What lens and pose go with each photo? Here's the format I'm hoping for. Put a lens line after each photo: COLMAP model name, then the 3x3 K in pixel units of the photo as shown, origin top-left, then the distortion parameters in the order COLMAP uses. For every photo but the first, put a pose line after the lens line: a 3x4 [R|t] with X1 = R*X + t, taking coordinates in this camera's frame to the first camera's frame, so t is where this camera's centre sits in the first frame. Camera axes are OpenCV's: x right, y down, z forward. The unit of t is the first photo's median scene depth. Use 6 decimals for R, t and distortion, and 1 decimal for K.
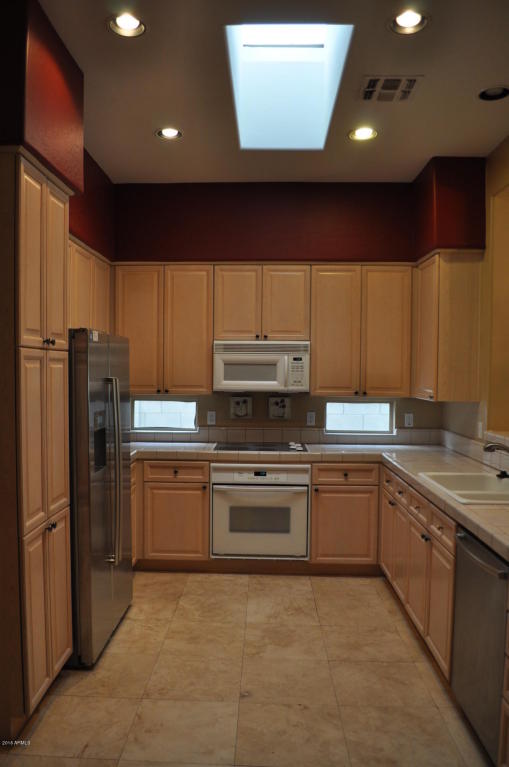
lens RADIAL K [[602.1, 0, 242.2], [0, 602.1, 385.1], [0, 0, 1]] dist [-0.075913, 0.011506]
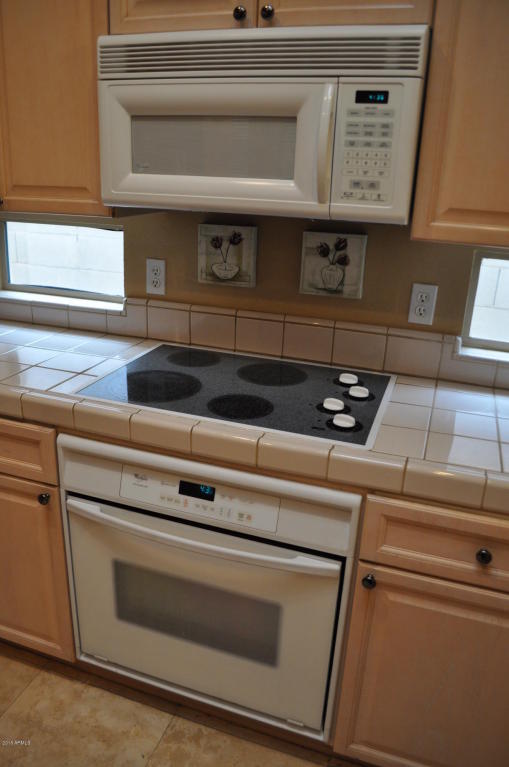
lens RADIAL K [[602.1, 0, 242.2], [0, 602.1, 385.1], [0, 0, 1]] dist [-0.075913, 0.011506]
pose [[0.953072, 0.127880, -0.274411, 0.130566], [-0.036768, 0.948592, 0.314359, -0.002427], [0.300504, -0.289517, 0.908778, 0.741343]]
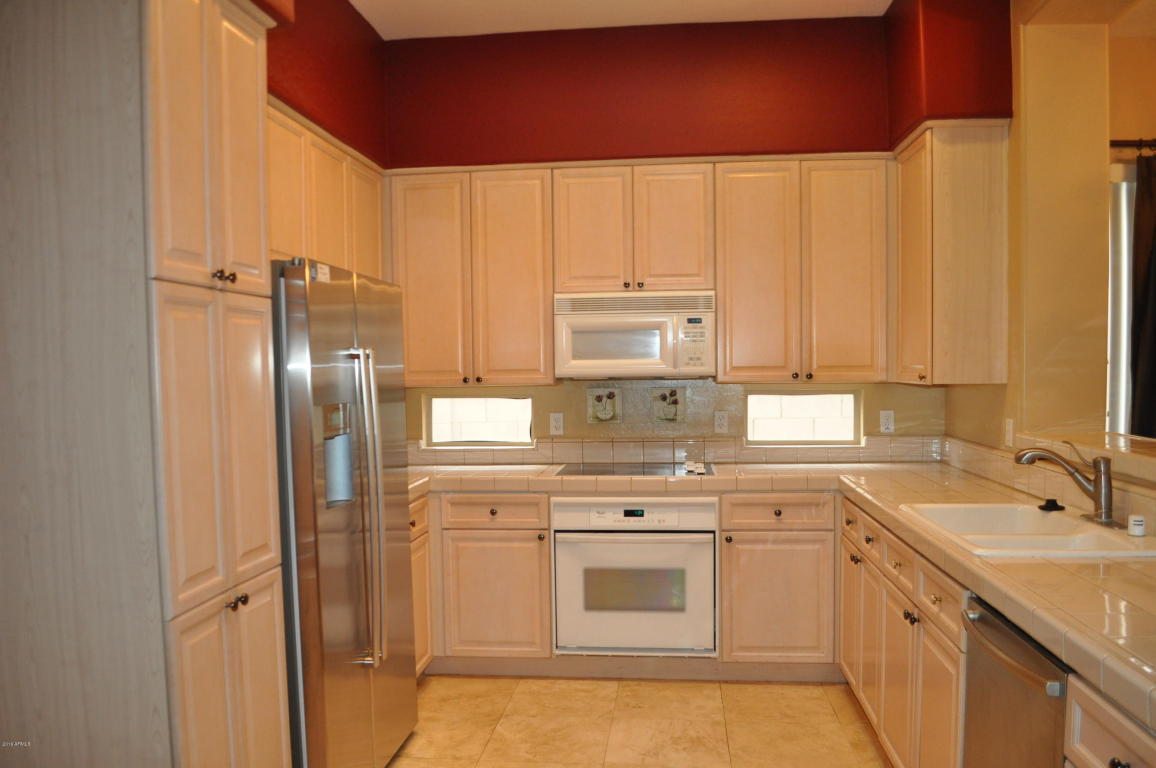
lens RADIAL K [[907.5, 0, 587.6], [0, 907.5, 409.6], [0, 0, 1]] dist [-0.075913, 0.011506]
pose [[0.997907, -0.019858, -0.061545, 0.041635], [0.021086, 0.999590, 0.019357, 0.026251], [0.061136, -0.020615, 0.997917, 0.100019]]
